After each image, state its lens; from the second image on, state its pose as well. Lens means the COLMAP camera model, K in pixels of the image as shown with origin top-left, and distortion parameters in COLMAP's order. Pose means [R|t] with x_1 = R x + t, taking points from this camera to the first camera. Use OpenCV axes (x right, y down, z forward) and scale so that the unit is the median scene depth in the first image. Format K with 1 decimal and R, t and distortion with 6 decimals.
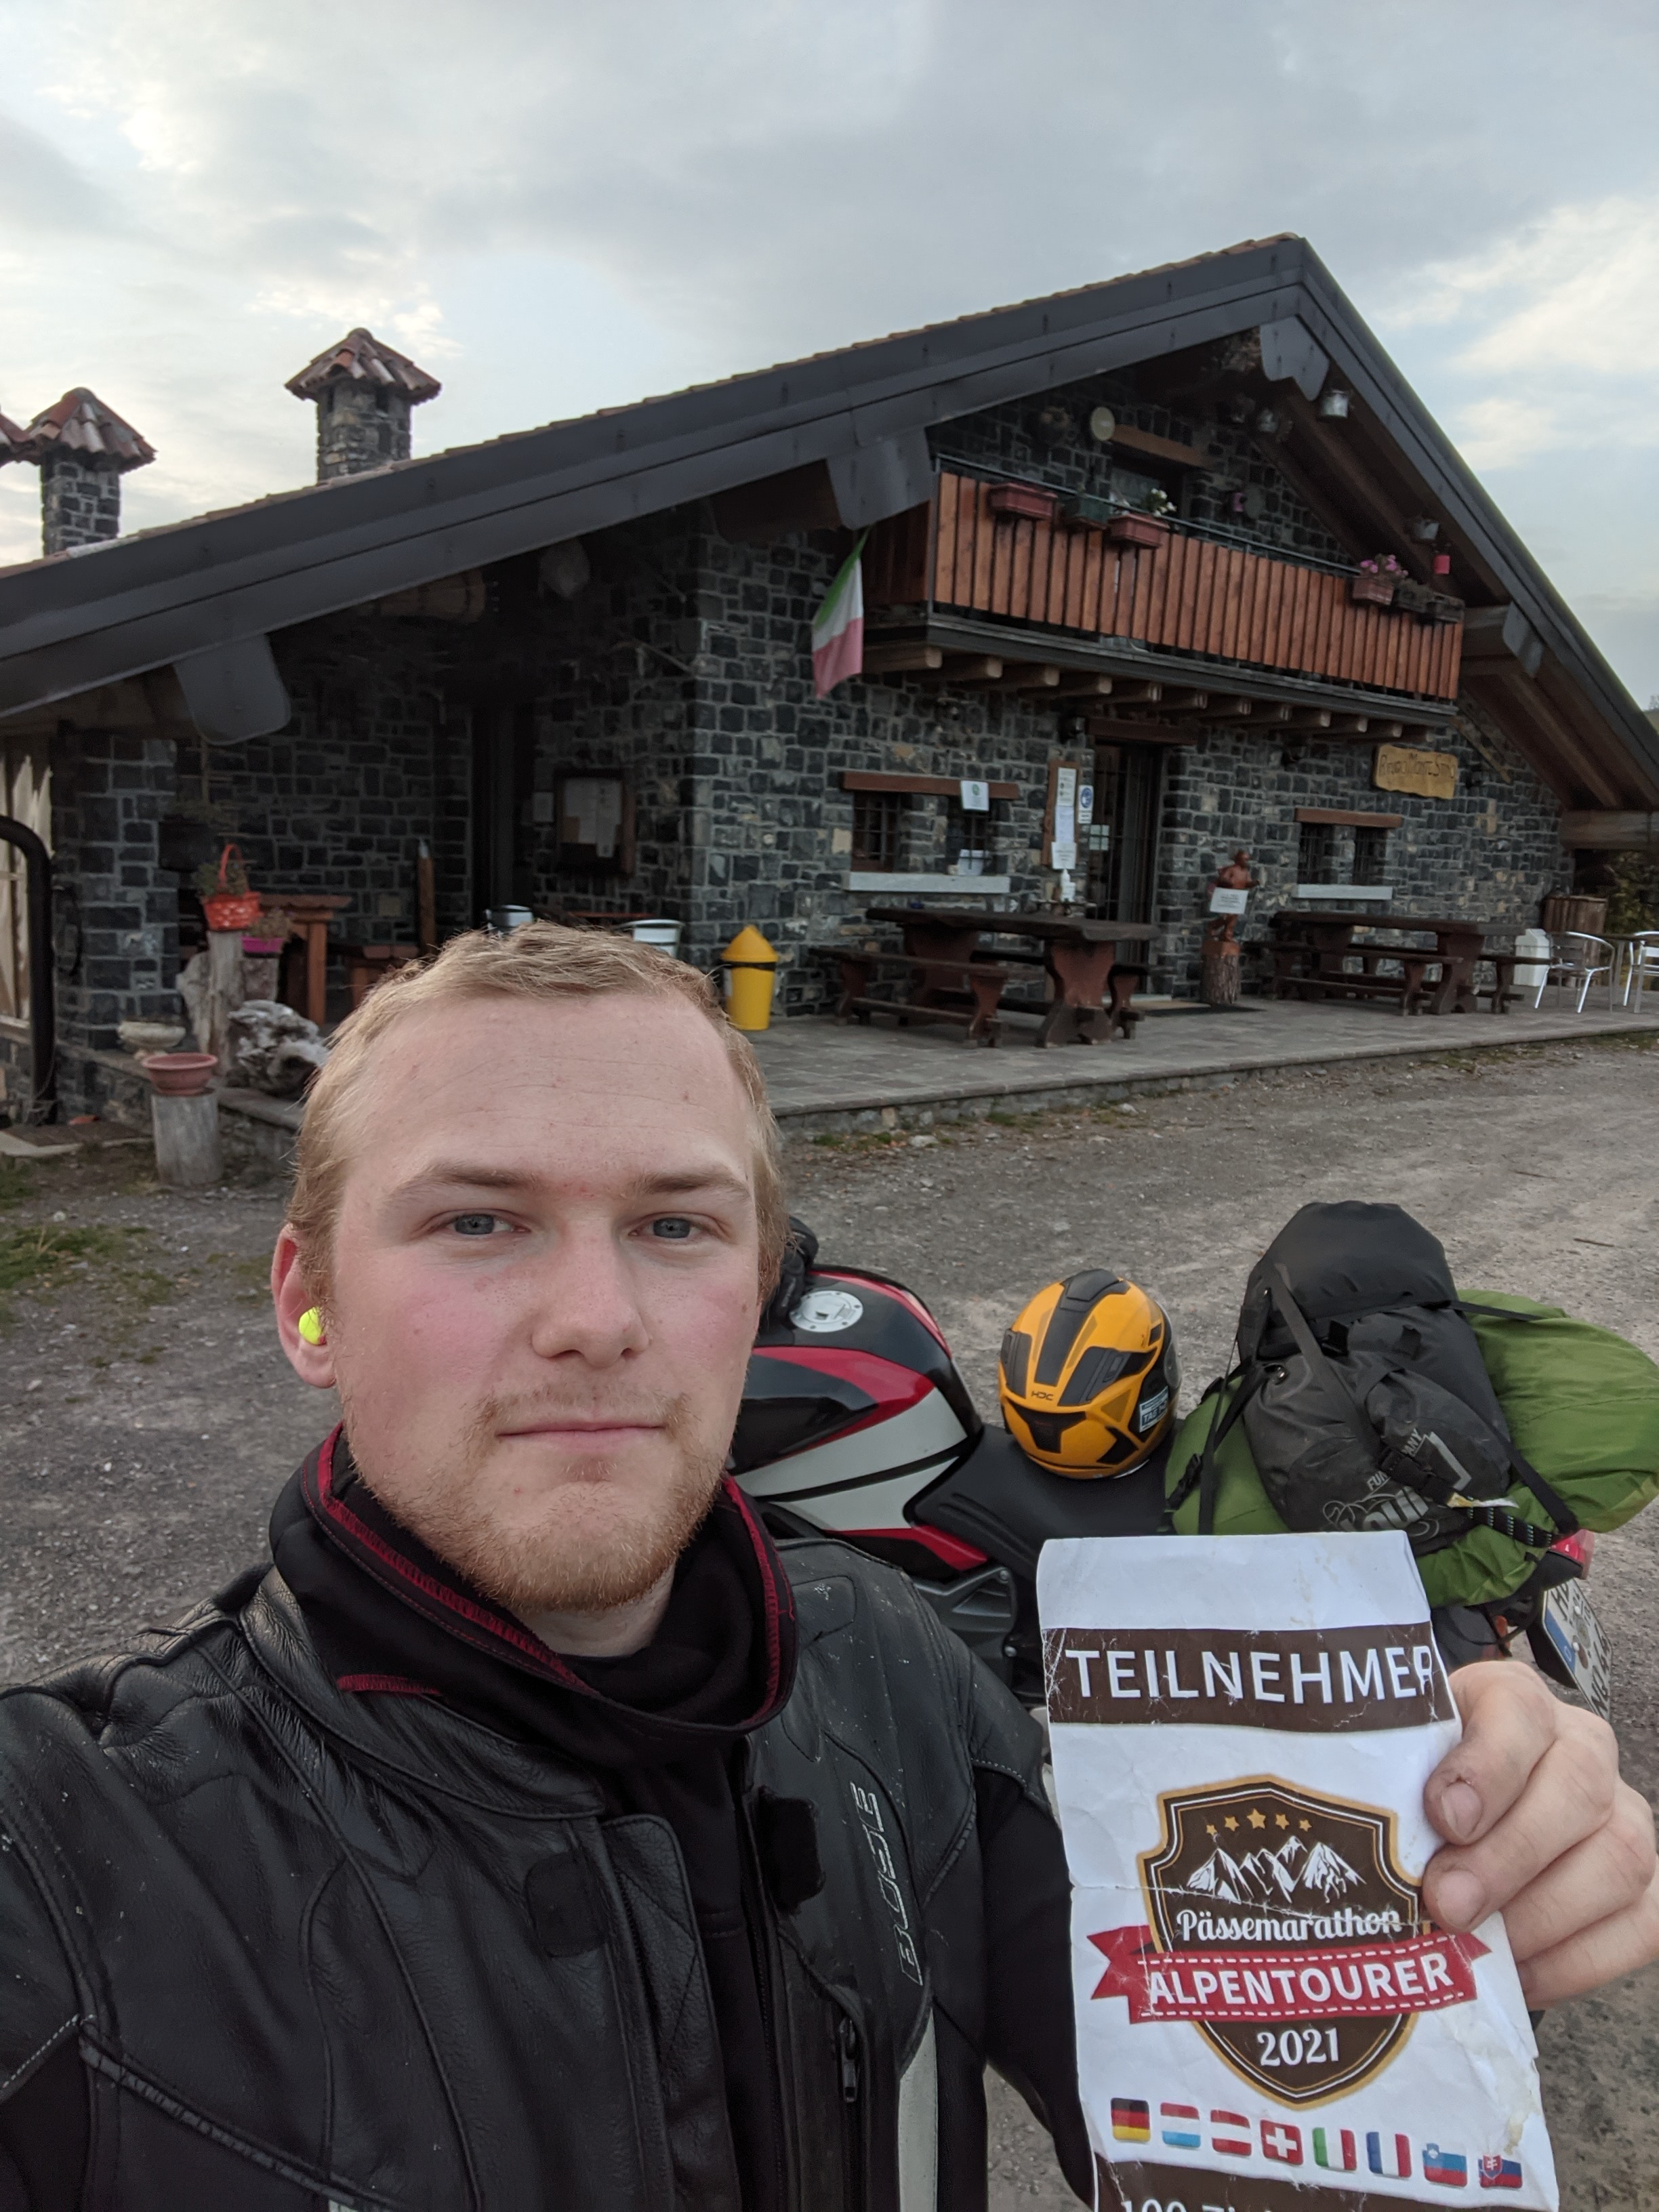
lens RADIAL K [[1585.8, 0, 829.5], [0, 1585.8, 1106.0], [0, 0, 1]] dist [0.118361, -0.246867]
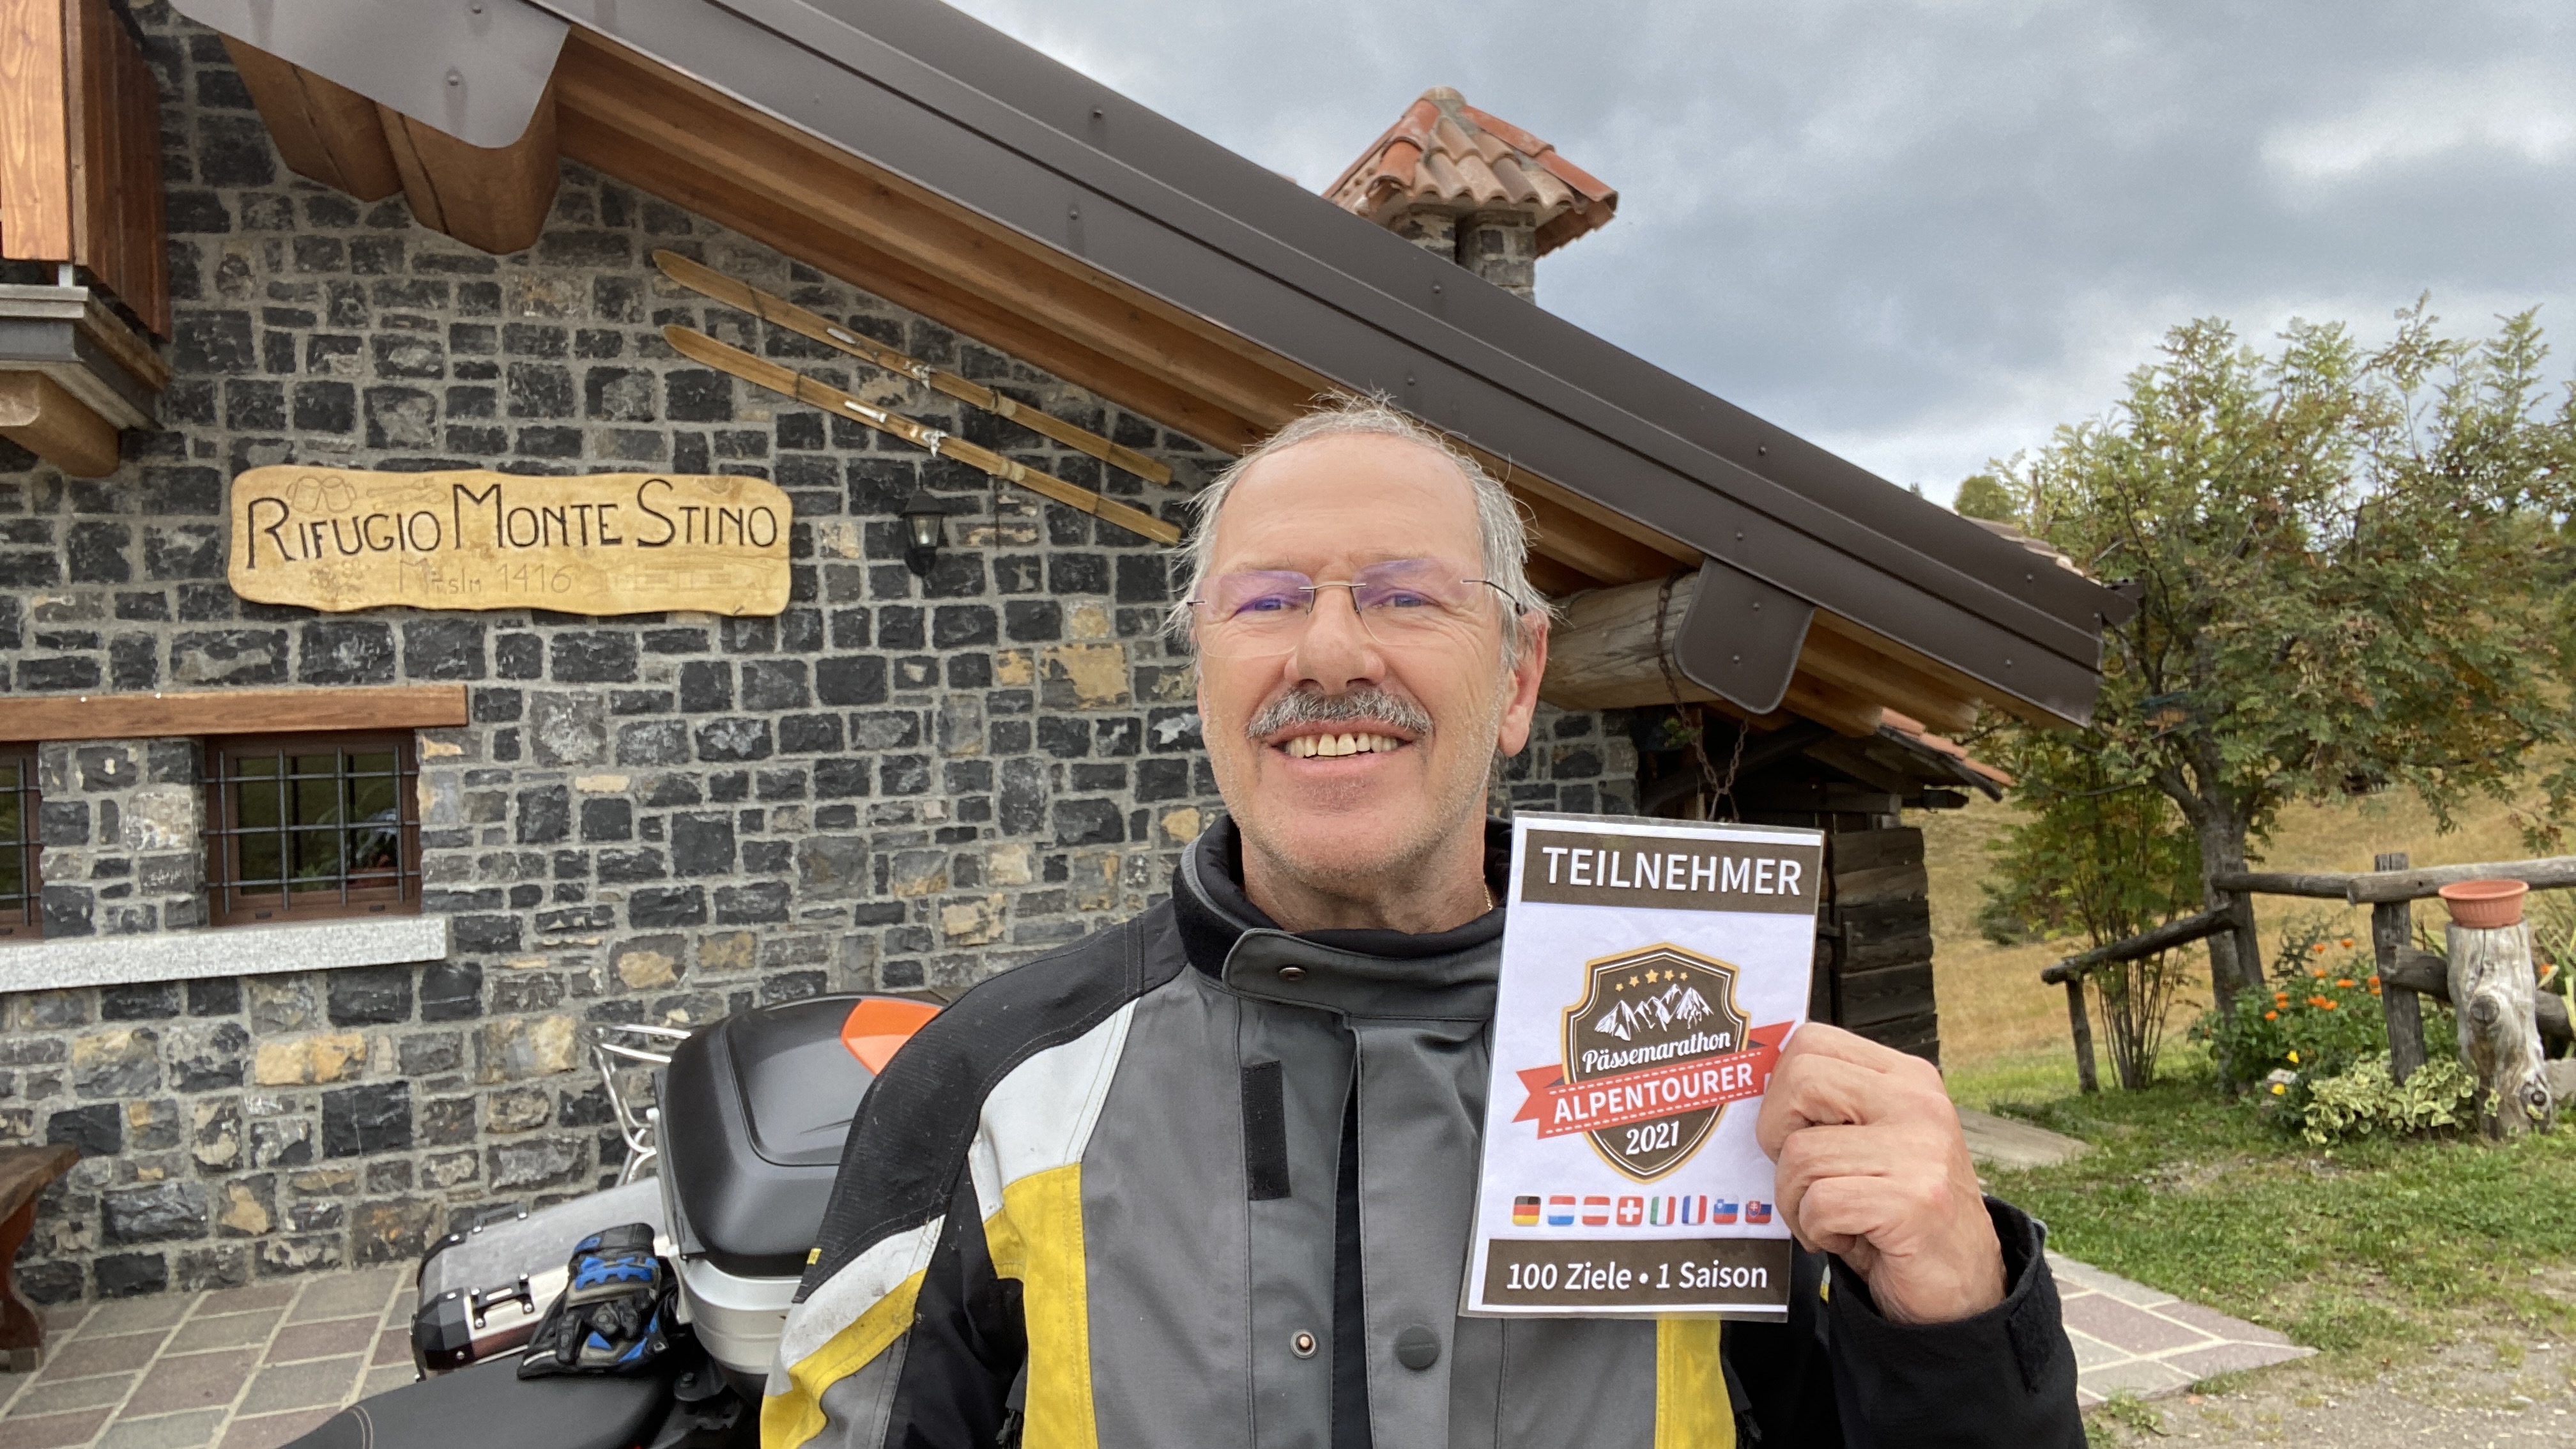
lens RADIAL K [[1769.4, 0, 1290.9], [0, 1769.4, 703.8], [0, 0, 1]] dist [0.082733, -0.107454]
pose [[0.931281, -0.081287, -0.355117, 0.747477], [0.019163, 0.984370, -0.175069, -0.137406], [0.363798, 0.156234, 0.918282, 0.894468]]
